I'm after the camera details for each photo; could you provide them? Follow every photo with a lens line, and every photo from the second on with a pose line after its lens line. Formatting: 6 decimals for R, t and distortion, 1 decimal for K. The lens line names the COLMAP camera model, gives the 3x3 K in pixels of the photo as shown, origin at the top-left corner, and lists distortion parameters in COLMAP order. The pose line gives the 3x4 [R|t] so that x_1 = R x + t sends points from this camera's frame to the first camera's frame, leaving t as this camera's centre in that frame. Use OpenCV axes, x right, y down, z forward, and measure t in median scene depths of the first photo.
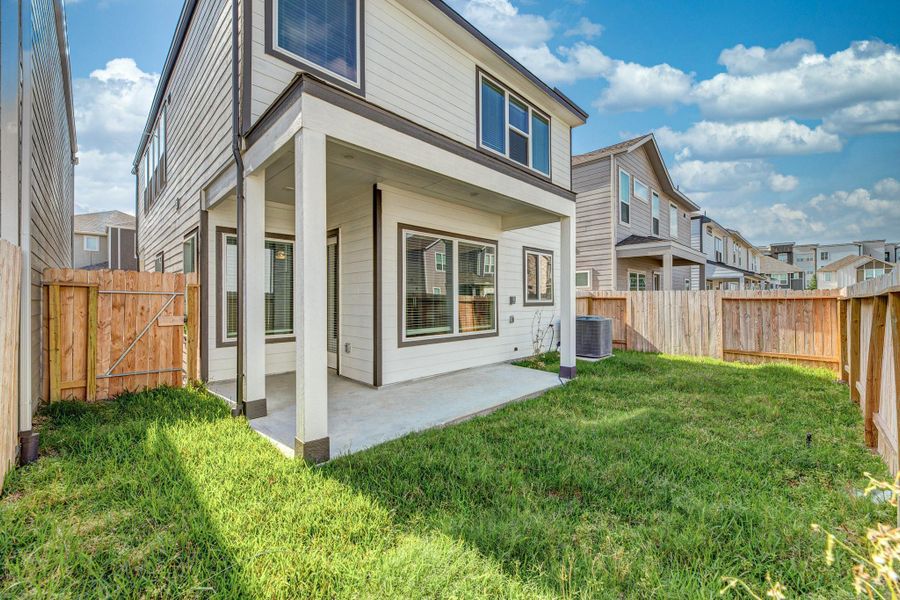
lens RADIAL K [[362.0, 0, 453.7], [0, 362.0, 298.0], [0, 0, 1]] dist [-0.001325, 0.000743]
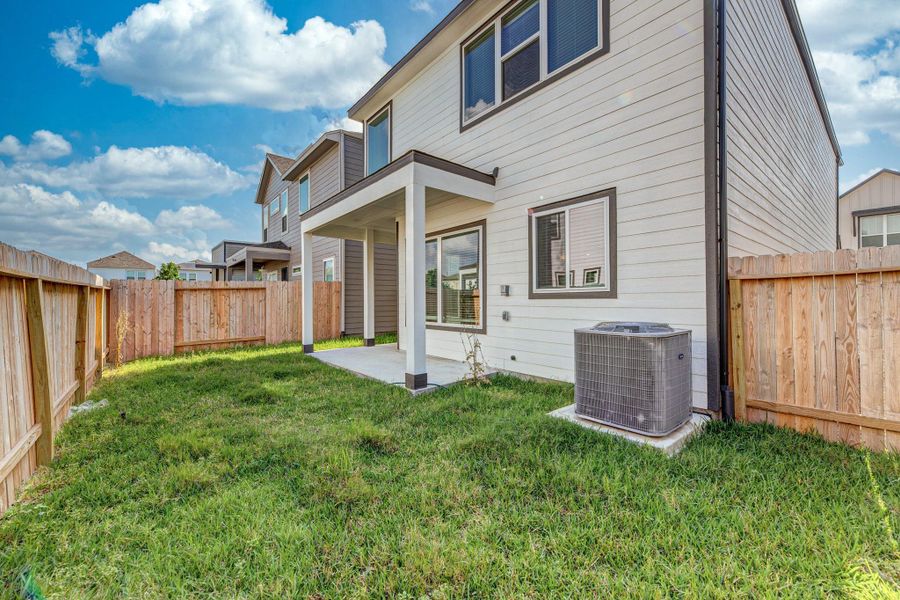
lens RADIAL K [[362.0, 0, 454.2], [0, 362.0, 298.9], [0, 0, 1]] dist [-0.001325, 0.000743]
pose [[-0.097160, -0.002031, -0.995267, 1.154398], [0.004809, 0.999985, -0.002510, 0.032163], [0.995257, -0.005030, -0.097148, 1.226080]]
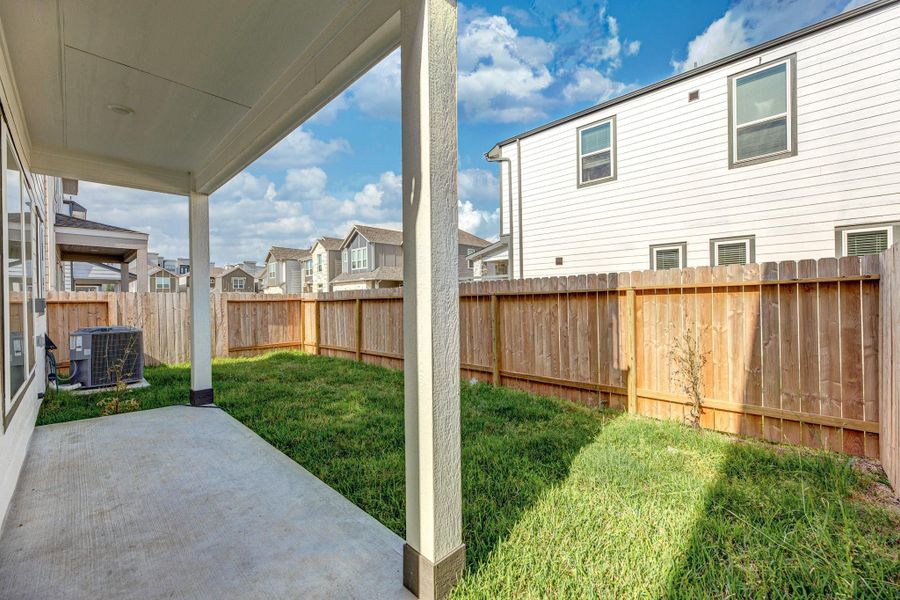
lens RADIAL K [[362.0, 0, 452.8], [0, 362.0, 300.1], [0, 0, 1]] dist [-0.001325, 0.000743]
pose [[-0.015147, -0.001072, 0.999885, -0.194360], [0.007412, 0.999972, 0.001185, 0.001351], [-0.999858, 0.007429, -0.015139, 0.200623]]
